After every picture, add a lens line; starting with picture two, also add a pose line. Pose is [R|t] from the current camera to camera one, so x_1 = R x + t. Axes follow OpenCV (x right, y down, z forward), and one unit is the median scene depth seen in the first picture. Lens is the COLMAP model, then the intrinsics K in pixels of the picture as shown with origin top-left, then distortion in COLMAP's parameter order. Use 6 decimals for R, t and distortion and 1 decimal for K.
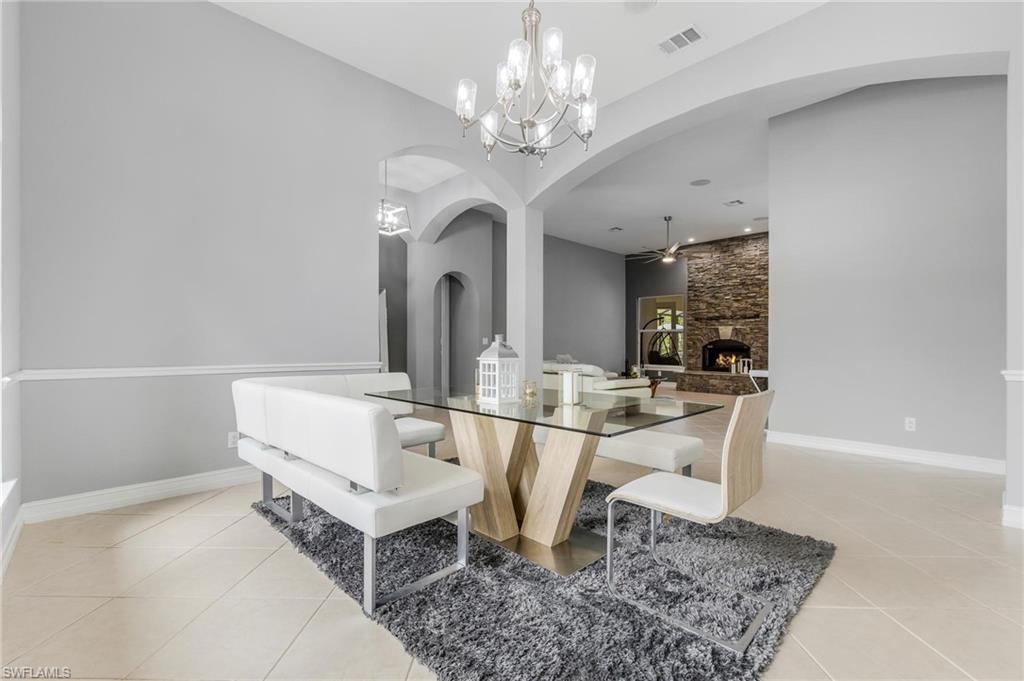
lens RADIAL K [[445.7, 0, 509.2], [0, 445.7, 342.1], [0, 0, 1]] dist [-0.000841, -0.000246]
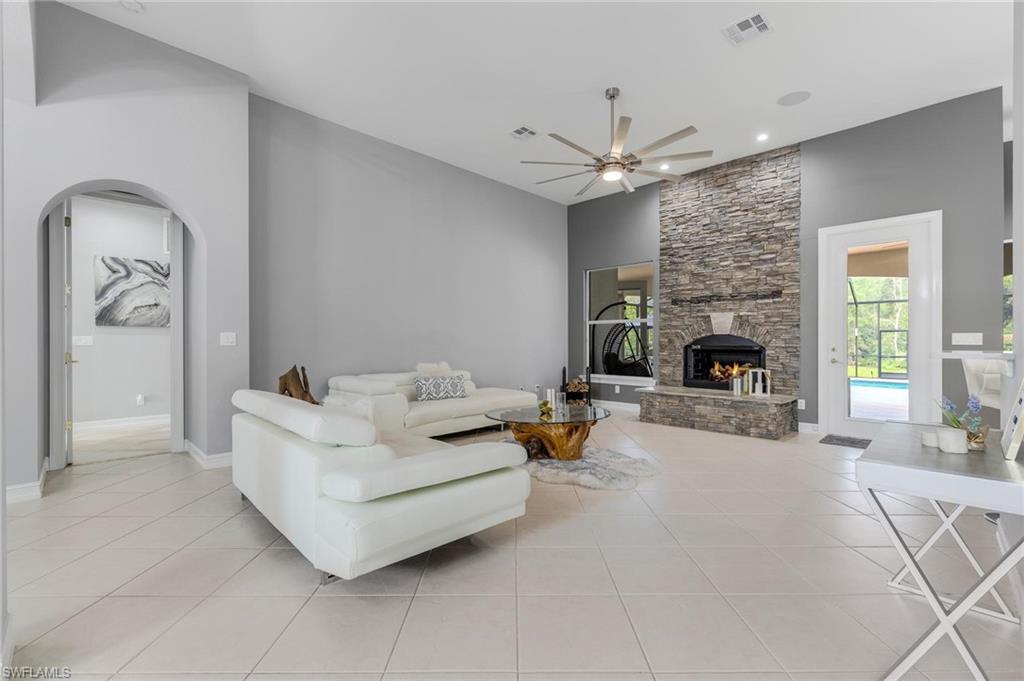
lens RADIAL K [[446.0, 0, 512.0], [0, 446.0, 340.5], [0, 0, 1]] dist [-0.002431, -0.000214]
pose [[0.999468, -0.002628, 0.032513, 0.190406], [0.002528, 0.999992, 0.003122, -0.001023], [-0.032521, -0.003038, 0.999466, 0.423576]]
